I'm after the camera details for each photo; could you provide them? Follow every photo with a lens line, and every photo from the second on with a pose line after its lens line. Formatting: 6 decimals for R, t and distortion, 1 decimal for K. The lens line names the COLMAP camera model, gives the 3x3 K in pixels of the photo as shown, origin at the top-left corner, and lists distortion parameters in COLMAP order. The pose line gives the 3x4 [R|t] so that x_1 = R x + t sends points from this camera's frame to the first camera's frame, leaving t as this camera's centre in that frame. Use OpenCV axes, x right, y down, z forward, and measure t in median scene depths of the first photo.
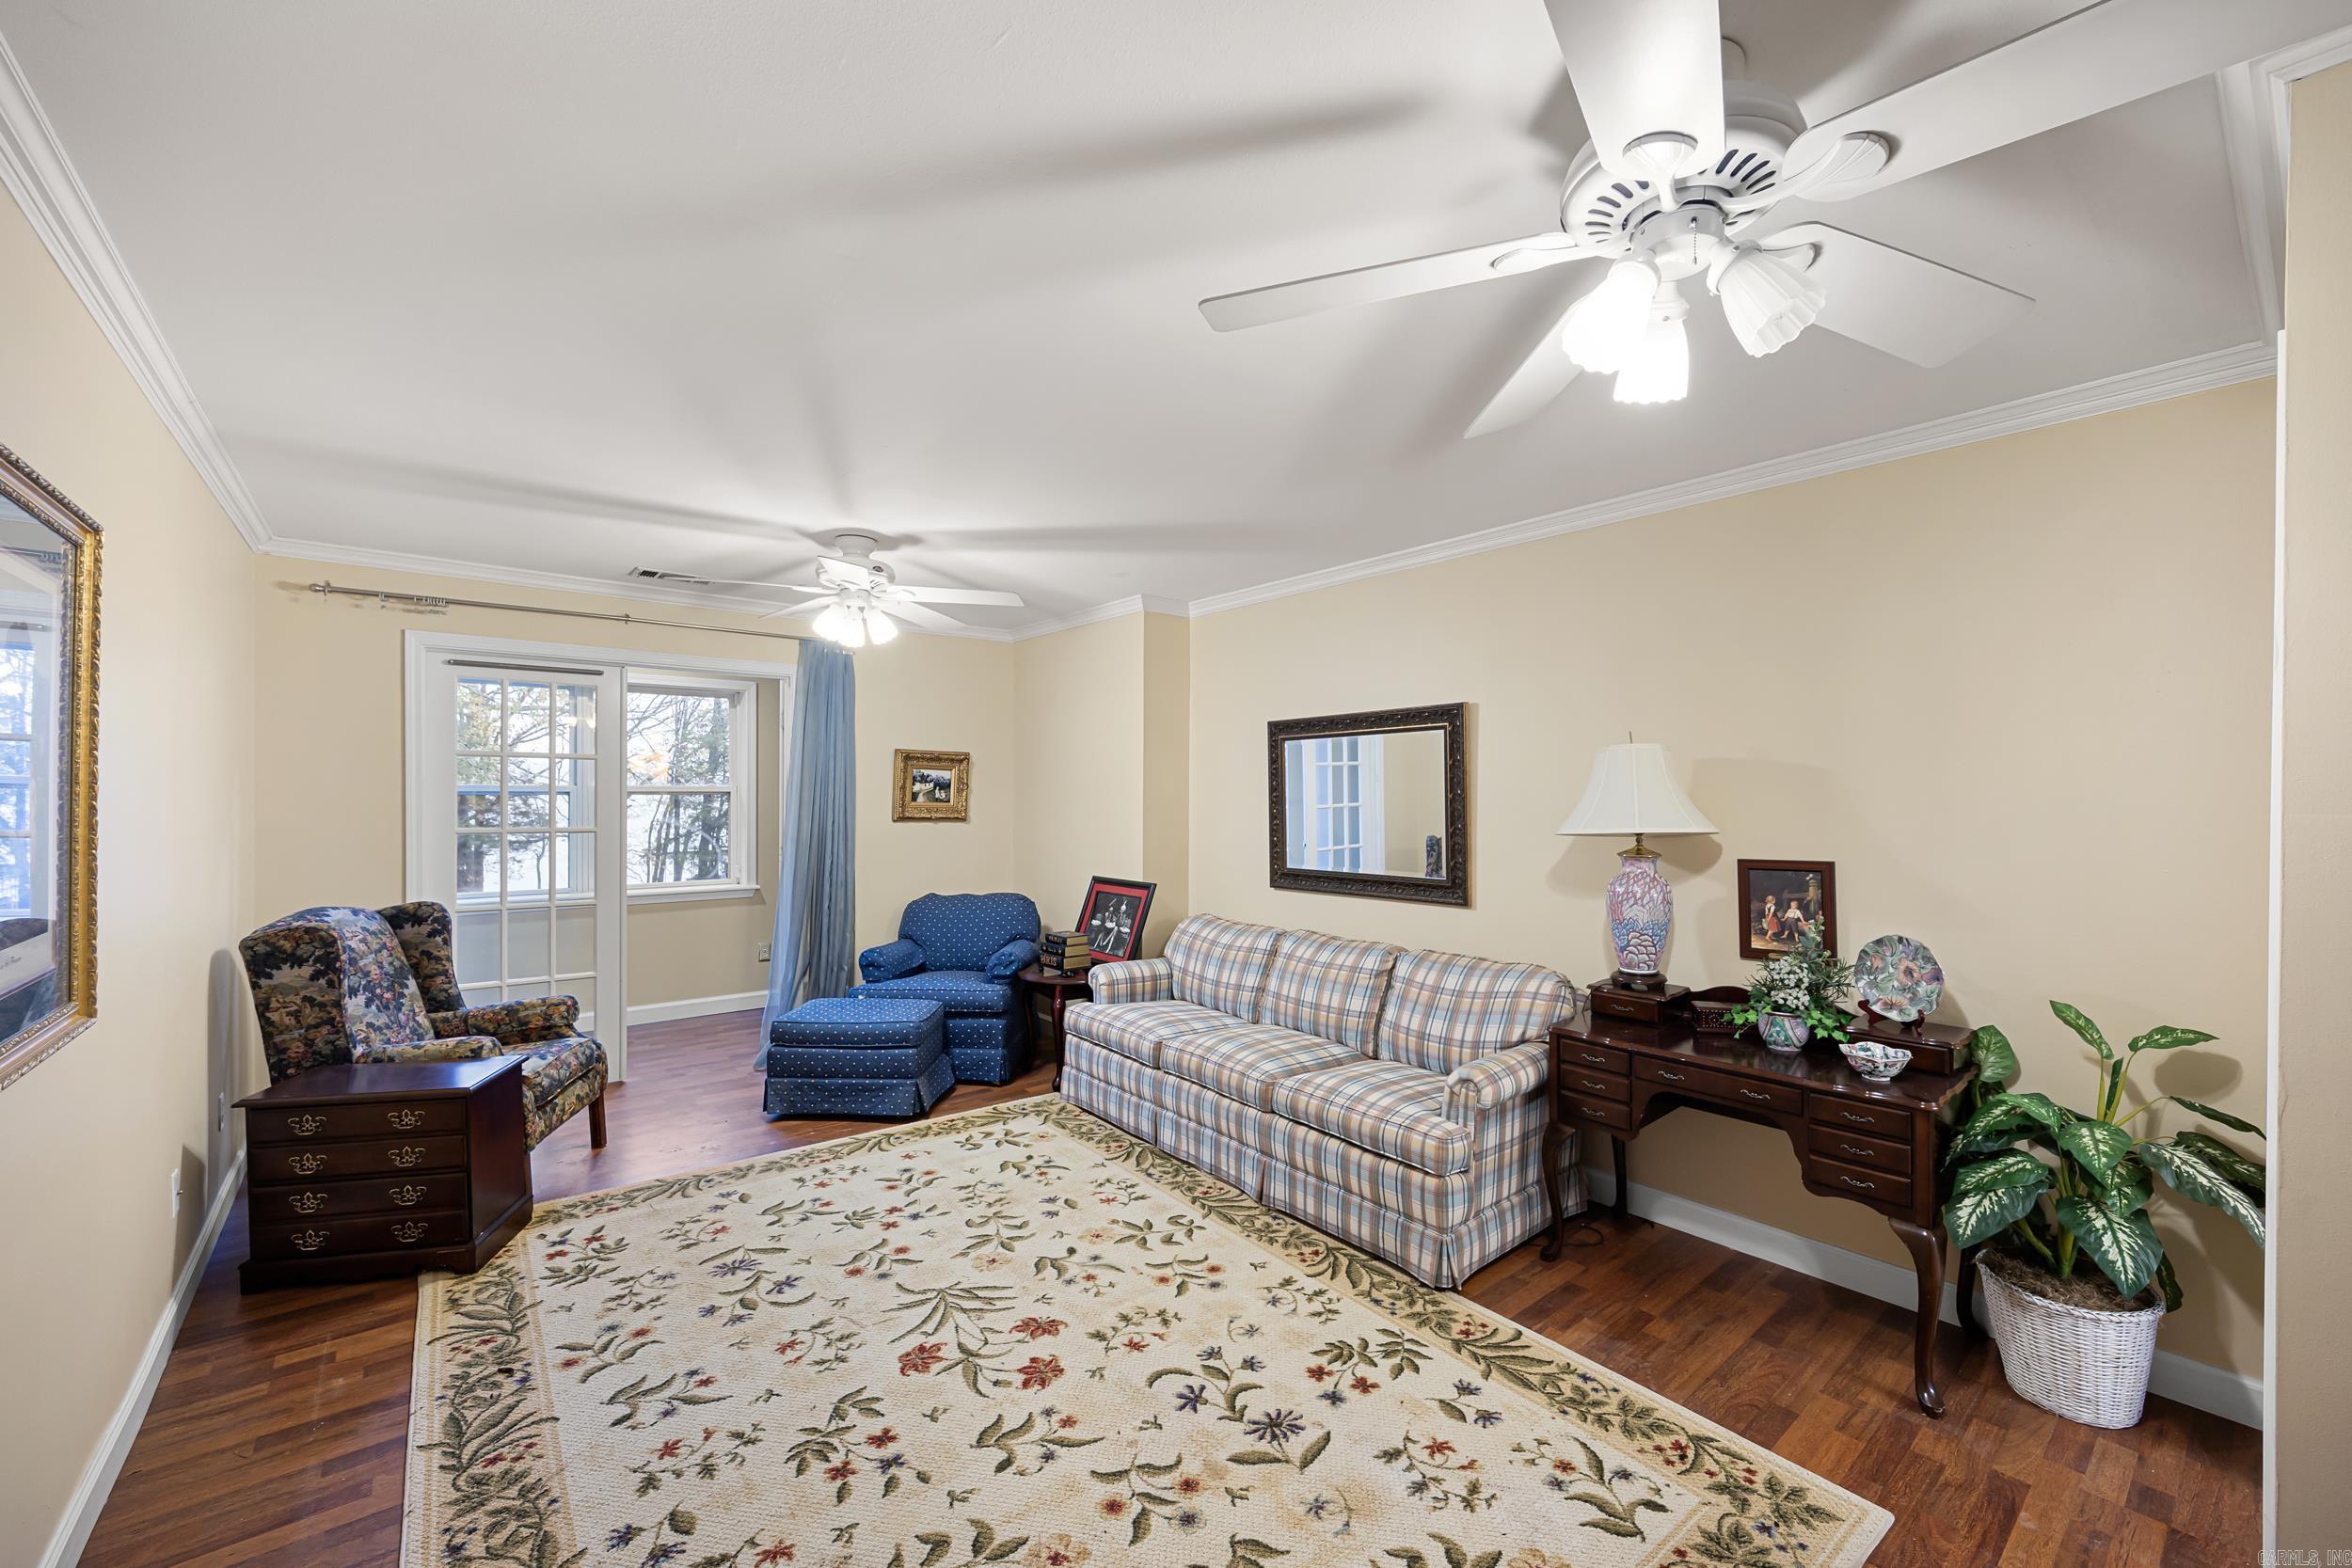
lens RADIAL K [[949.6, 0, 1183.4], [0, 949.6, 793.3], [0, 0, 1]] dist [0.000048, -0.000639]
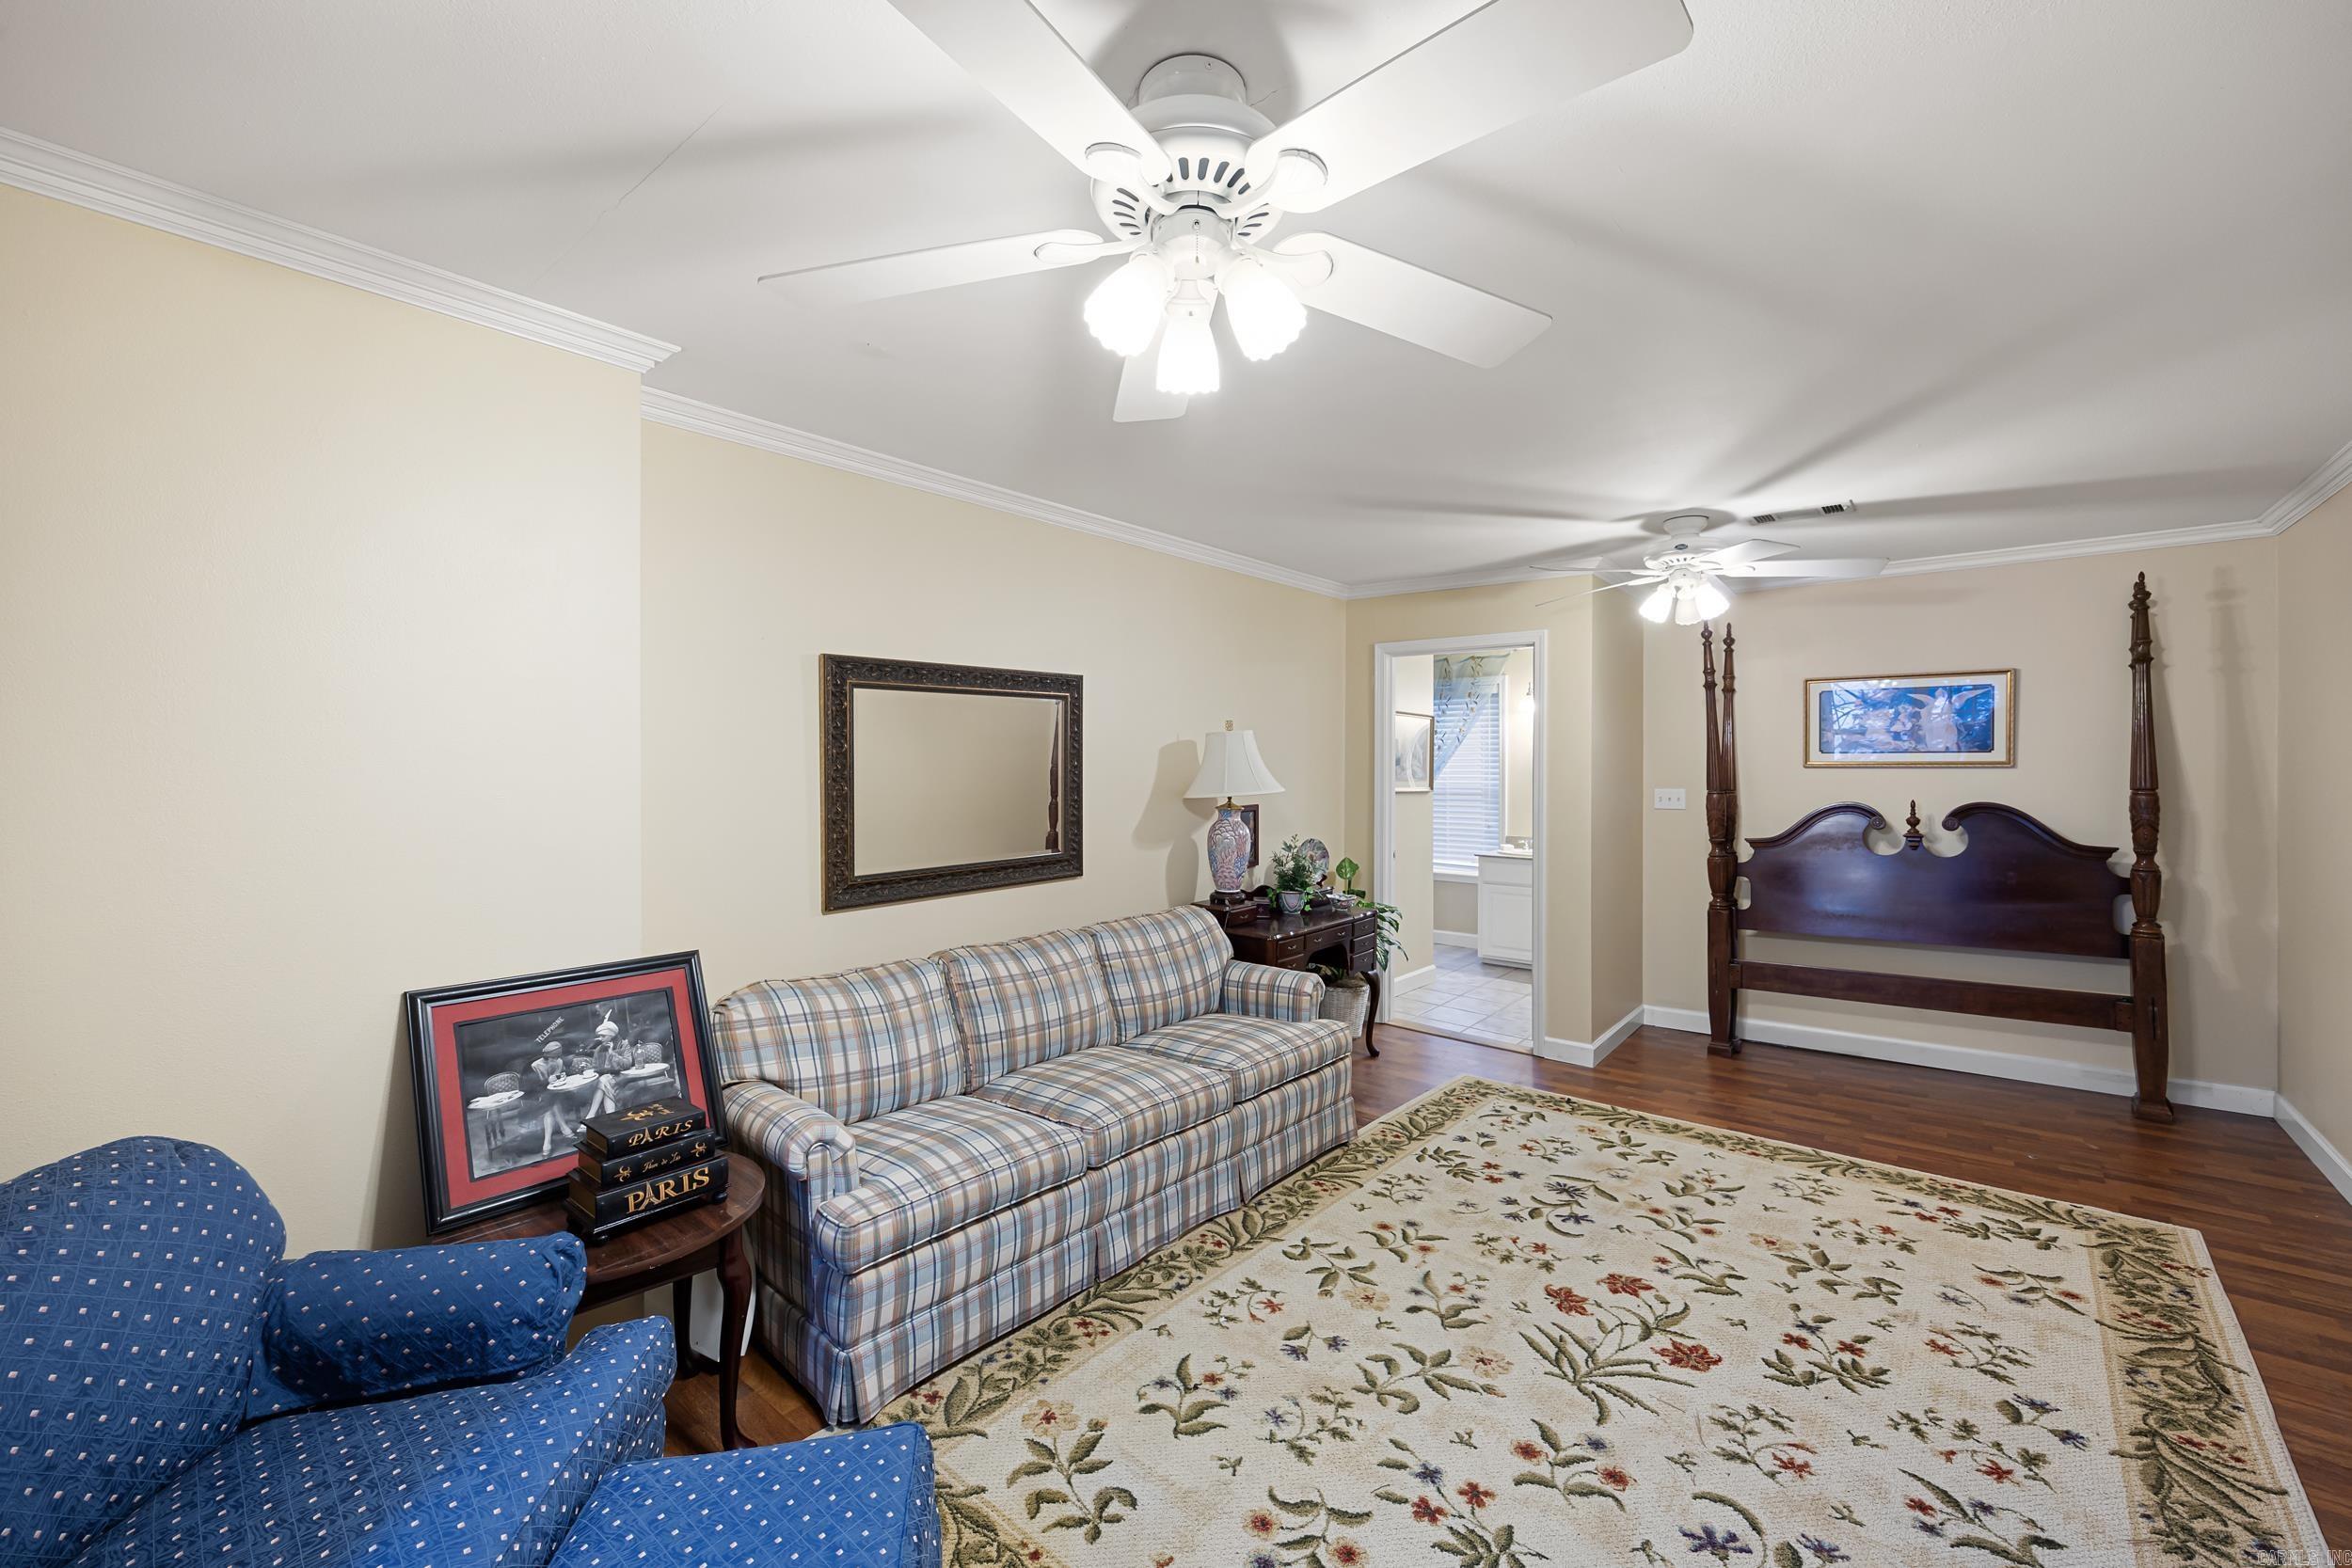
lens RADIAL K [[949.6, 0, 1179.5], [0, 949.6, 761.6], [0, 0, 1]] dist [0.000048, -0.000639]
pose [[-0.197201, 0.004050, 0.980355, -1.036681], [0.001821, 0.999991, -0.003764, 0.000237], [-0.980361, 0.001043, -0.197207, 1.573683]]
